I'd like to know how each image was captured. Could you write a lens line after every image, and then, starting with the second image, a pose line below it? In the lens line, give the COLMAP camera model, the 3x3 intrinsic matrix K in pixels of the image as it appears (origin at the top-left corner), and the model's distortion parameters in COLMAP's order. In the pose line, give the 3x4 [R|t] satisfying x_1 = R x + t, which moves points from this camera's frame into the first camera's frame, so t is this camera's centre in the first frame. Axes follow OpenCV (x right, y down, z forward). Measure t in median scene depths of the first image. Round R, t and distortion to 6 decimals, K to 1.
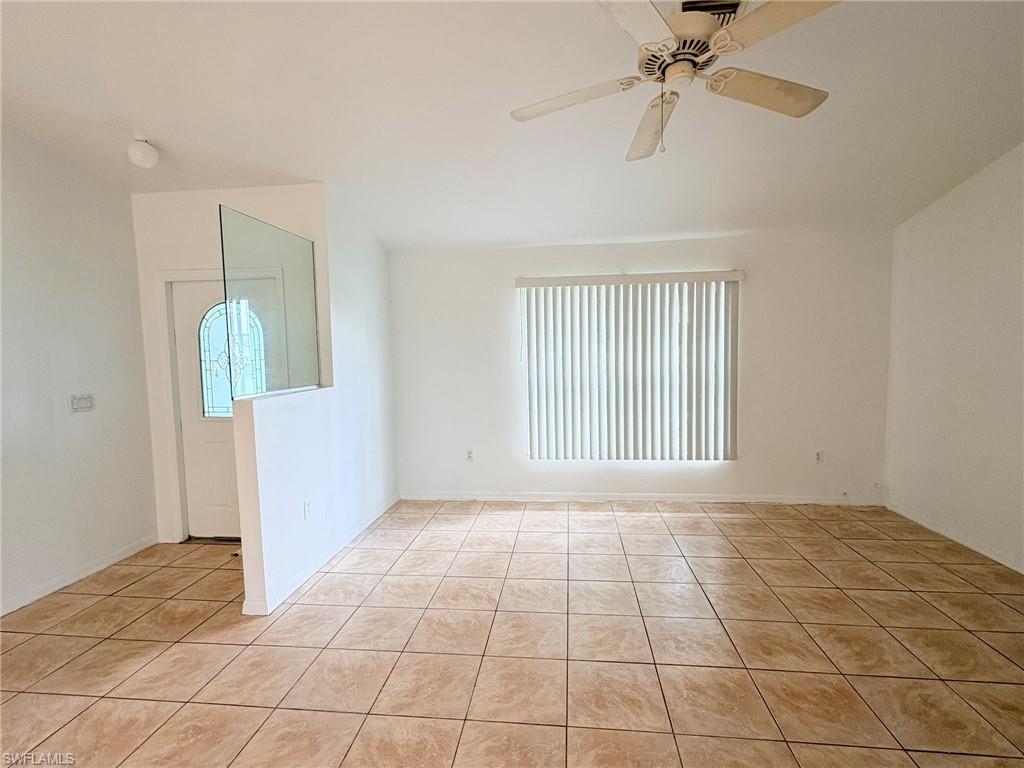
lens RADIAL K [[483.9, 0, 514.9], [0, 483.9, 385.8], [0, 0, 1]] dist [0.000640, 0.000270]
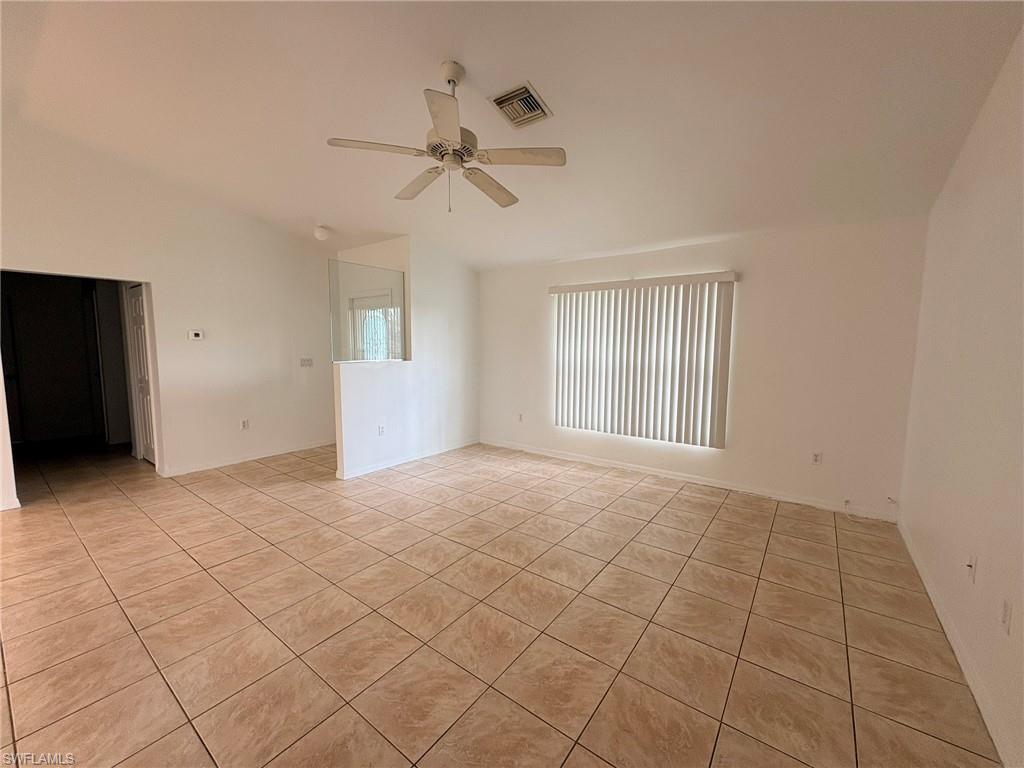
lens RADIAL K [[408.9, 0, 514.2], [0, 408.9, 386.3], [0, 0, 1]] dist [0.001196, -0.000379]
pose [[0.864152, 0.077350, -0.497252, 0.542862], [-0.061917, 0.996951, 0.047478, 0.000270], [0.499408, -0.010240, 0.866306, -0.019616]]
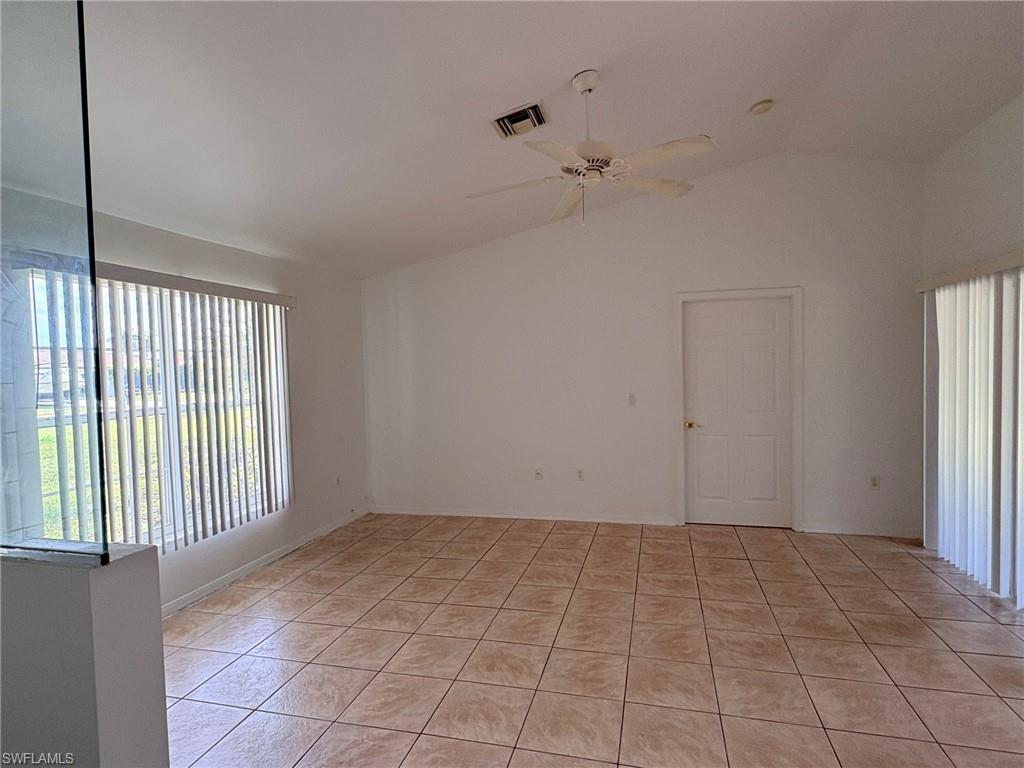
lens RADIAL K [[560.1, 0, 516.6], [0, 560.1, 381.2], [0, 0, 1]] dist [-0.001348, 0.003061]
pose [[0.138312, -0.009820, 0.990340, -0.574180], [0.093711, 0.995594, -0.003216, -0.034062], [-0.985945, 0.093251, 0.138623, 0.462480]]
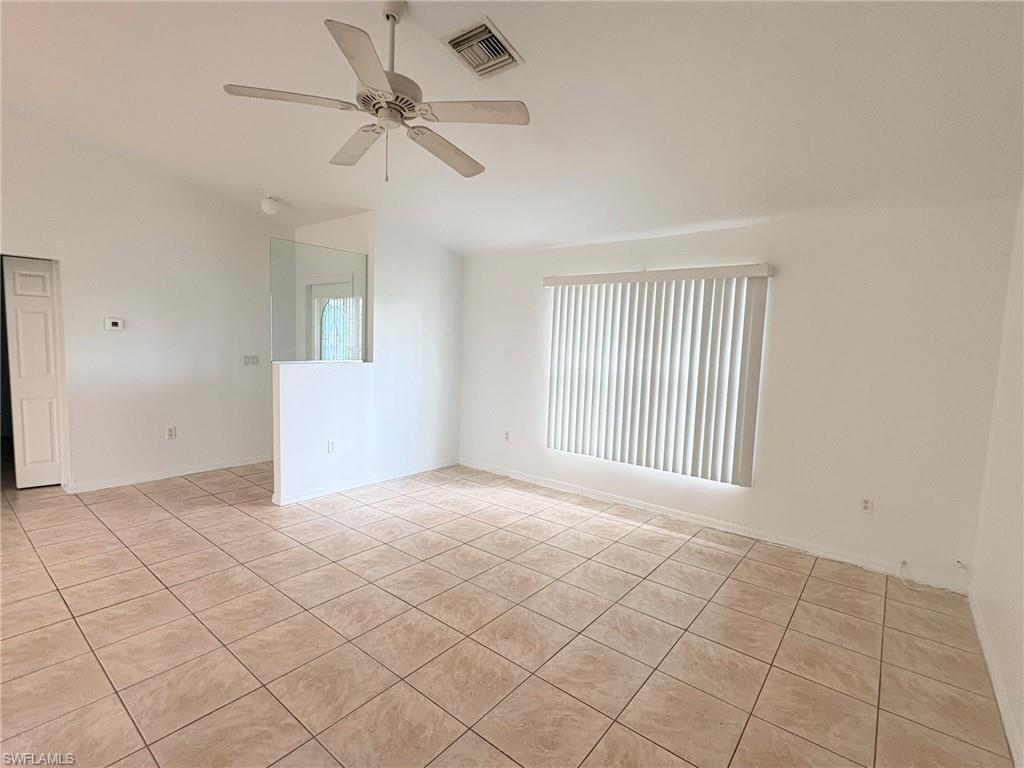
lens RADIAL K [[483.9, 0, 514.6], [0, 483.9, 387.4], [0, 0, 1]] dist [0.000640, 0.000270]
pose [[0.844474, 0.100799, -0.526025, 0.588979], [-0.093974, 0.994780, 0.039759, -0.018117], [0.527287, 0.015857, 0.849539, 0.060273]]
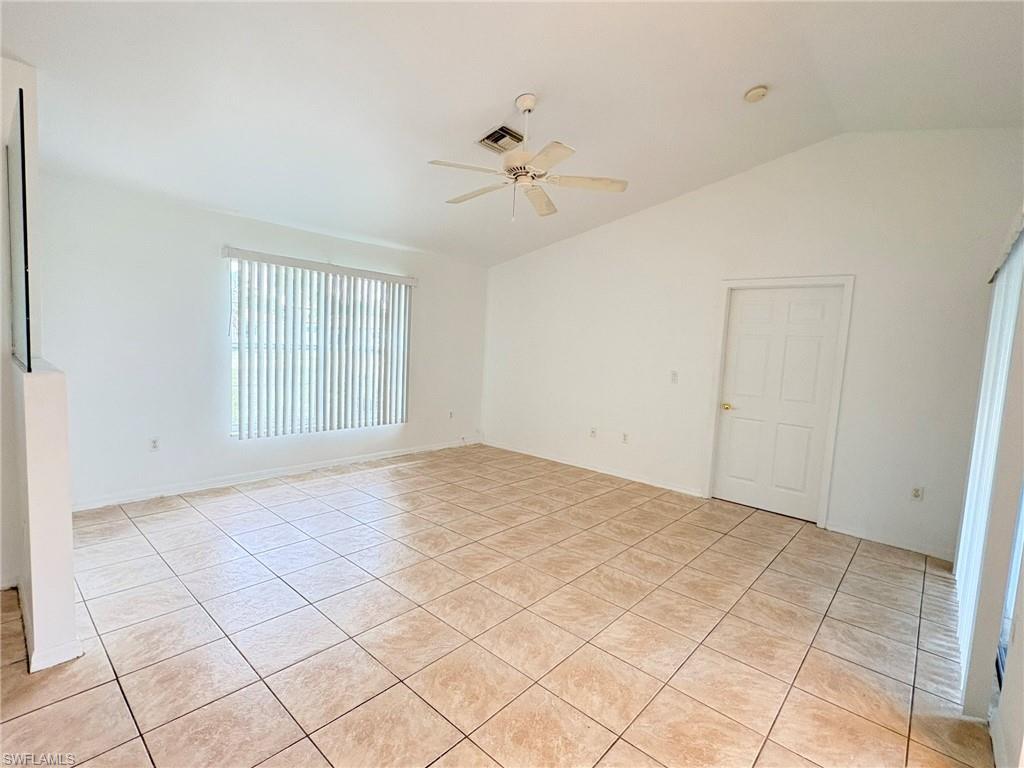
lens RADIAL K [[483.9, 0, 515.5], [0, 483.9, 384.7], [0, 0, 1]] dist [0.000640, 0.000270]
pose [[0.571494, -0.018813, 0.820391, -0.496136], [-0.005017, 0.999638, 0.026418, 0.017303], [-0.820591, -0.019213, 0.571193, 0.010583]]
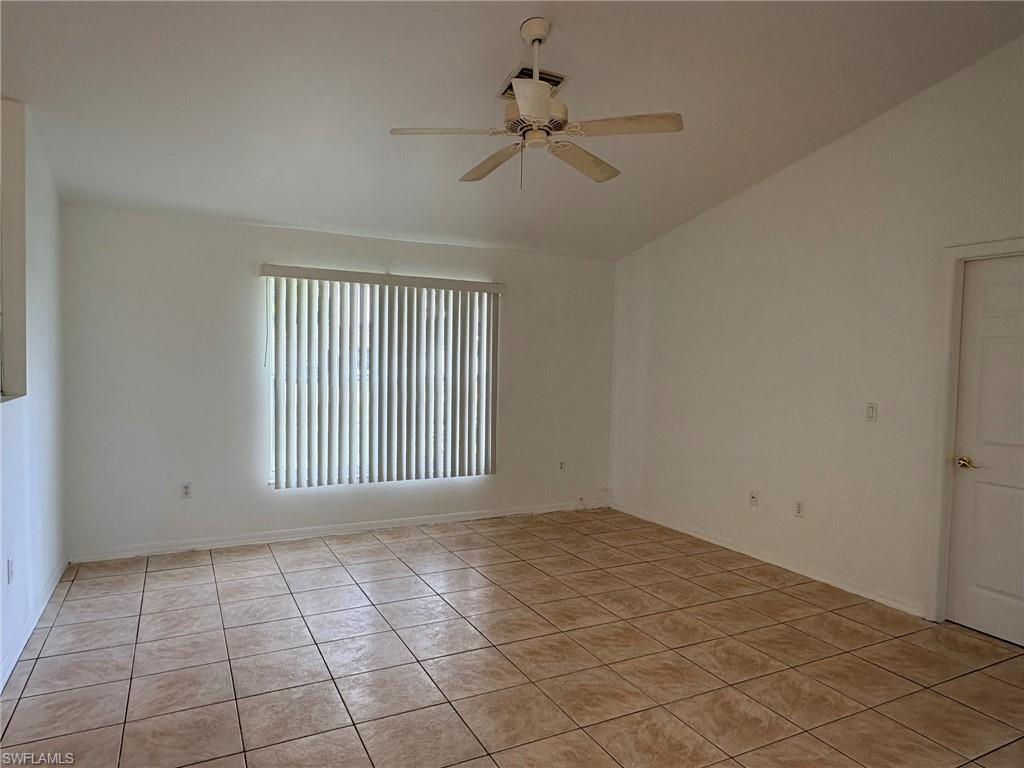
lens RADIAL K [[655.9, 0, 518.3], [0, 655.9, 388.8], [0, 0, 1]] dist [-0.002896, 0.004828]
pose [[0.829312, 0.012181, 0.558652, -0.276946], [0.003269, 0.999640, -0.026649, 0.017685], [-0.558776, 0.023927, 0.828974, -0.152490]]
